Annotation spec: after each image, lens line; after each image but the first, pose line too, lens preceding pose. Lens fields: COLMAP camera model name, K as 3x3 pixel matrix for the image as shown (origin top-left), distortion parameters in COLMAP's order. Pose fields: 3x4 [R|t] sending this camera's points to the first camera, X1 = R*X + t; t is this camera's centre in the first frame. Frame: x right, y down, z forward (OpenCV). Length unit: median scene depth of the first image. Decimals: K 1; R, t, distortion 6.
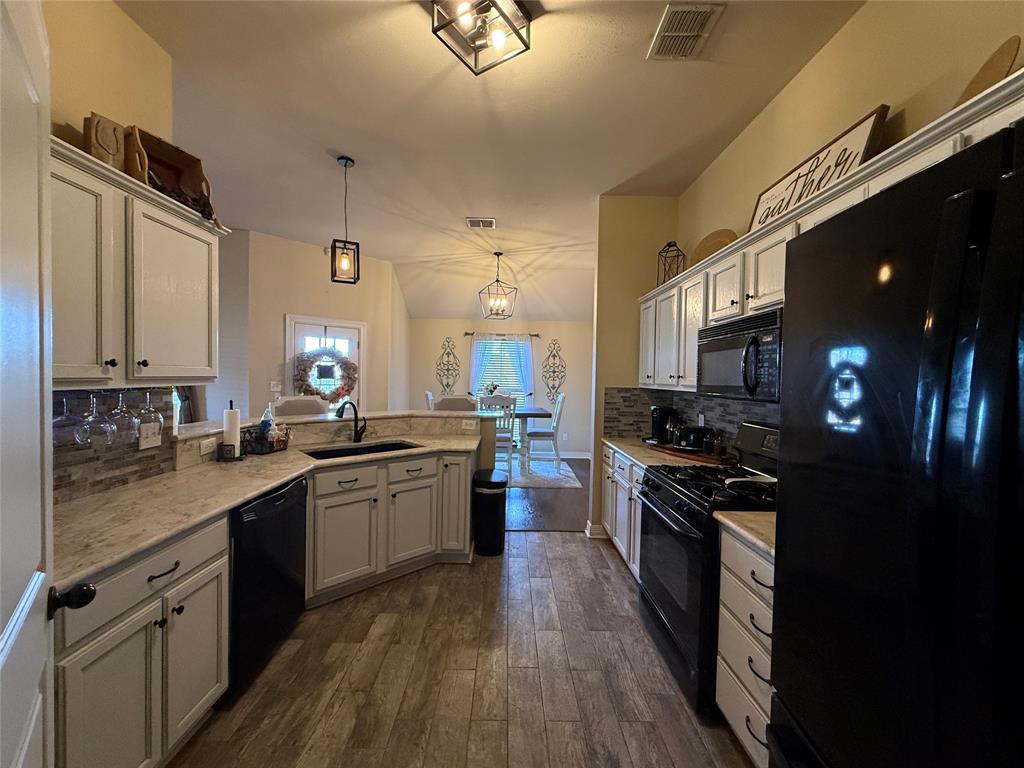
lens RADIAL K [[408.4, 0, 508.9], [0, 408.4, 385.8], [0, 0, 1]] dist [0.001090, 0.000388]
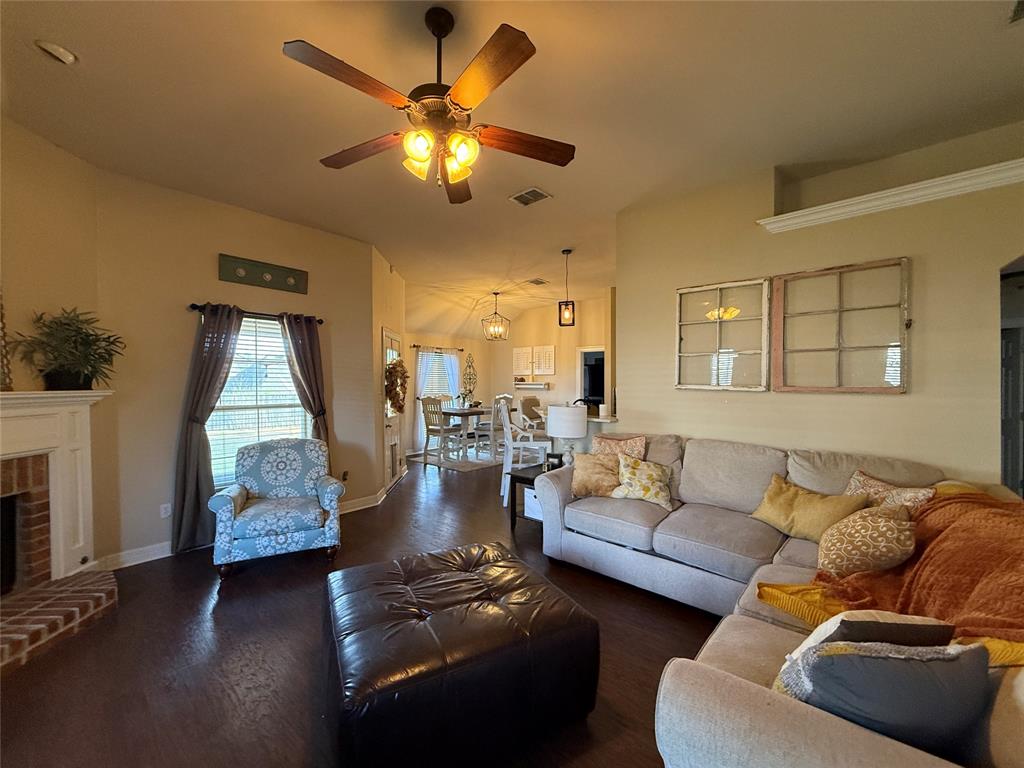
lens RADIAL K [[408.4, 0, 511.3], [0, 408.4, 384.5], [0, 0, 1]] dist [0.001090, 0.000388]
pose [[0.673764, -0.020802, 0.738653, -0.758149], [0.028462, 0.999592, 0.002189, -0.015122], [-0.738398, 0.019548, 0.674082, 0.035950]]
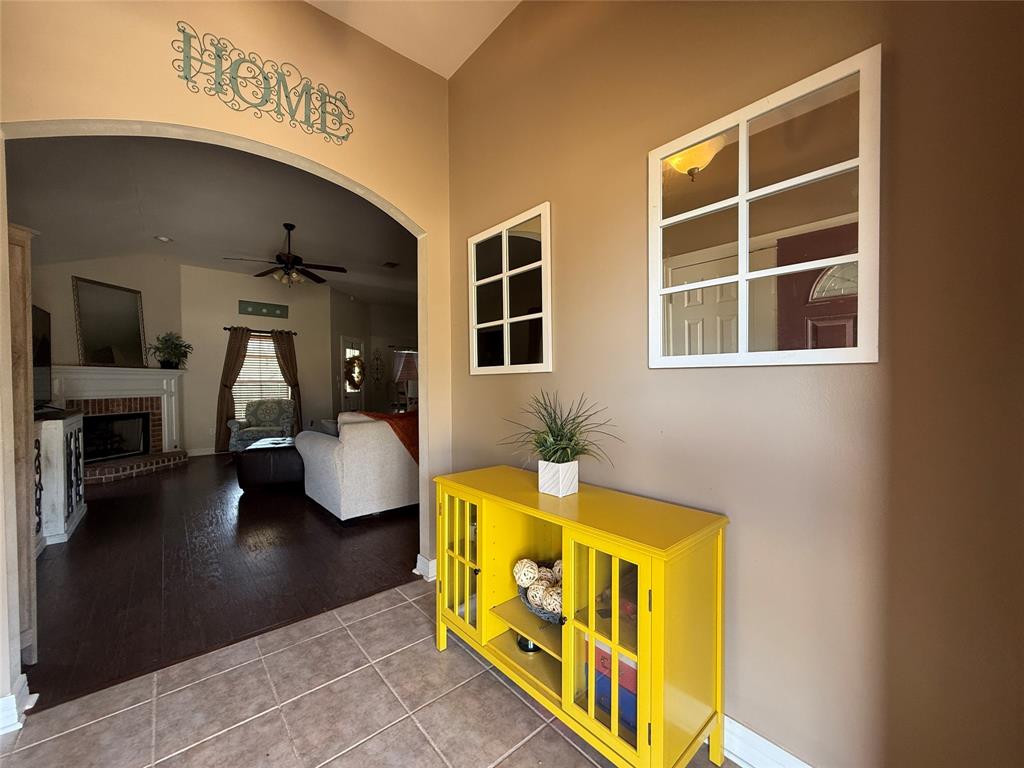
lens RADIAL K [[408.4, 0, 507.0], [0, 408.4, 382.1], [0, 0, 1]] dist [0.001090, 0.000388]
pose [[0.770057, -0.021407, 0.637615, -0.756346], [0.032393, 0.999460, -0.005567, 0.033725], [-0.637152, 0.024941, 0.770335, -0.505247]]
